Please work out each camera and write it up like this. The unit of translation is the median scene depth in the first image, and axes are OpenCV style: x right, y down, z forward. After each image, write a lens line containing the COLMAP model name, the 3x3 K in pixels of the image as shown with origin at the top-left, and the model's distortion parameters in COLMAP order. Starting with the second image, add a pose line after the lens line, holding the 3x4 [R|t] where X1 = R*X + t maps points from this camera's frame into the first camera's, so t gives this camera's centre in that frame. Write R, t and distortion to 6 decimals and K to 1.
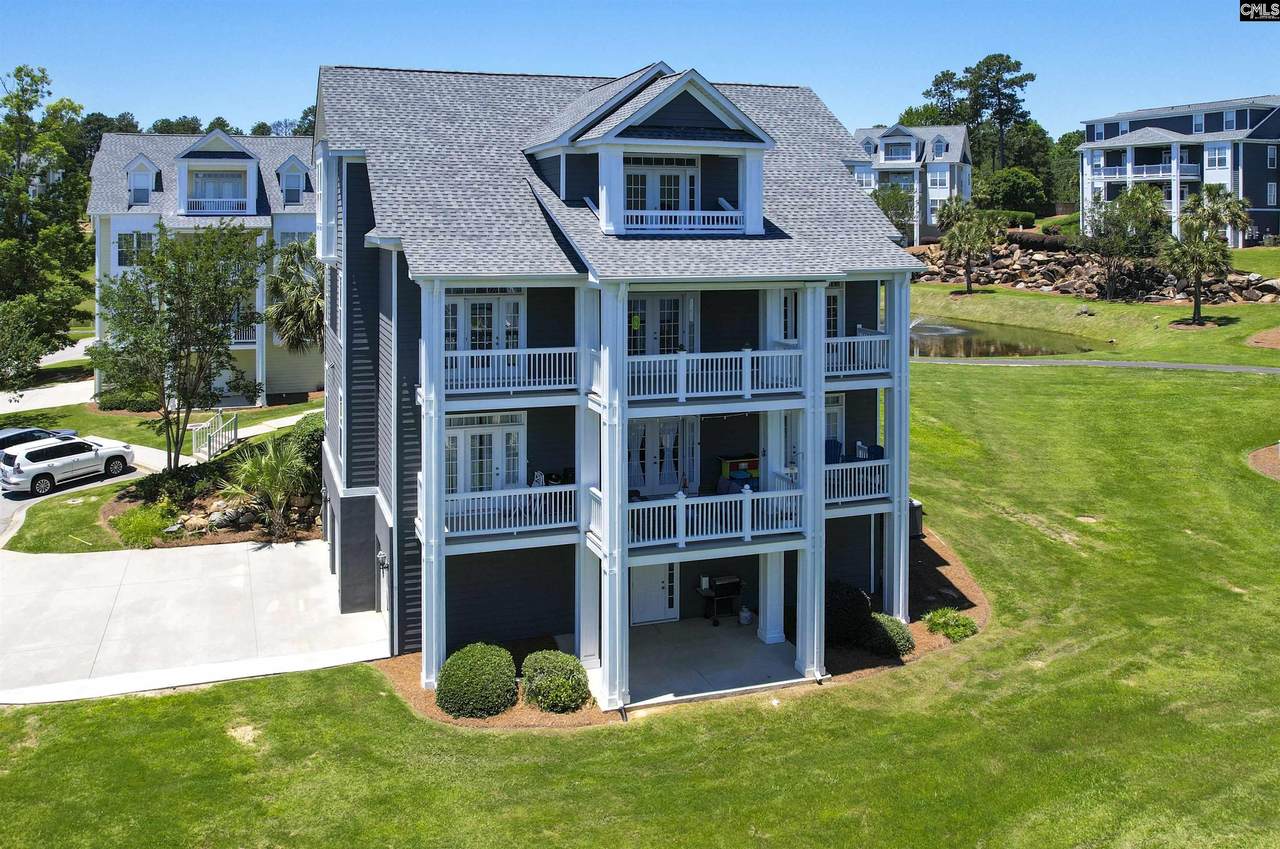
lens RADIAL K [[953.0, 0, 572.5], [0, 953.0, 378.2], [0, 0, 1]] dist [-0.038411, 0.005235]
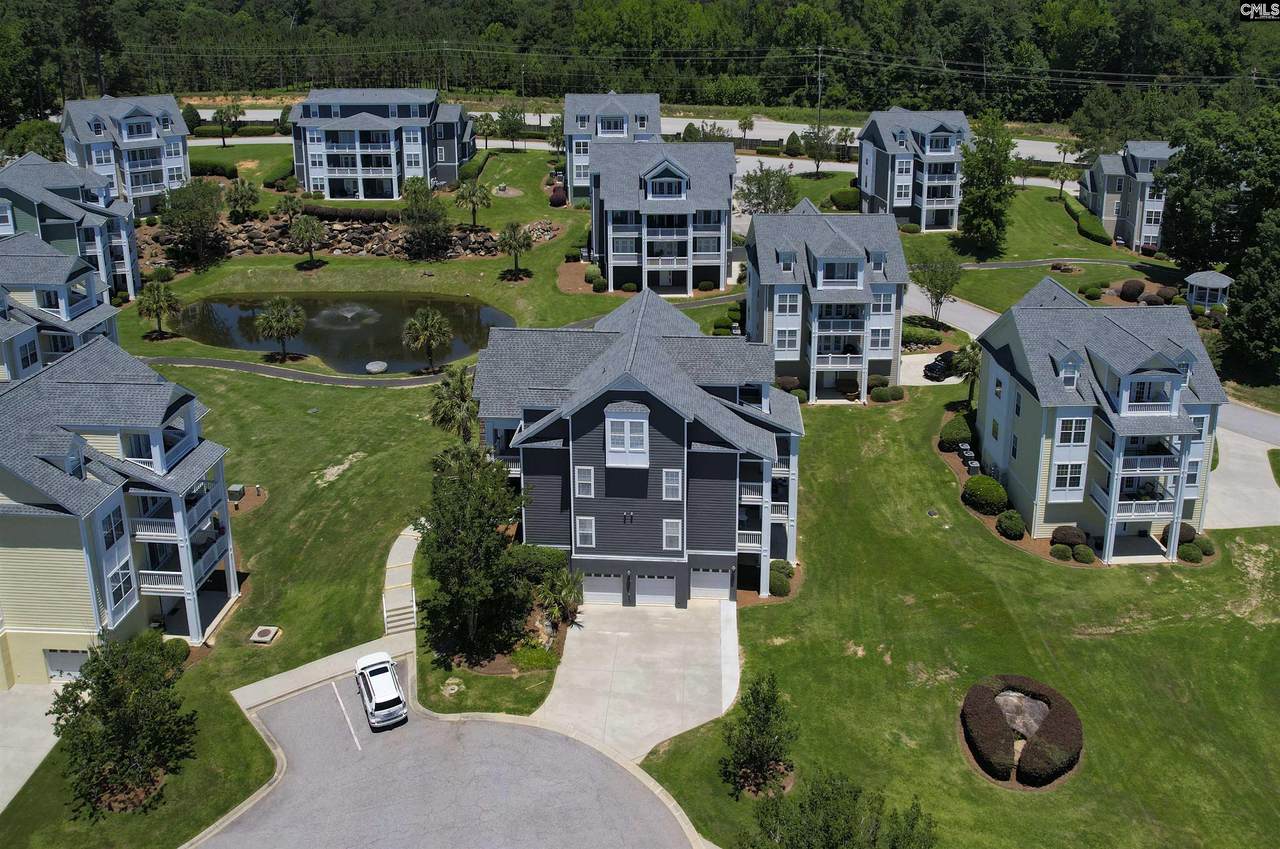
lens RADIAL K [[983.3, 0, 640.0], [0, 983.3, 424.5], [0, 0, 1]] dist [-0.038594, -0.002134]
pose [[0.301167, -0.382382, 0.873546, -1.774828], [0.097336, 0.923621, 0.370743, -0.841819], [-0.948591, -0.026628, 0.315383, 0.341924]]
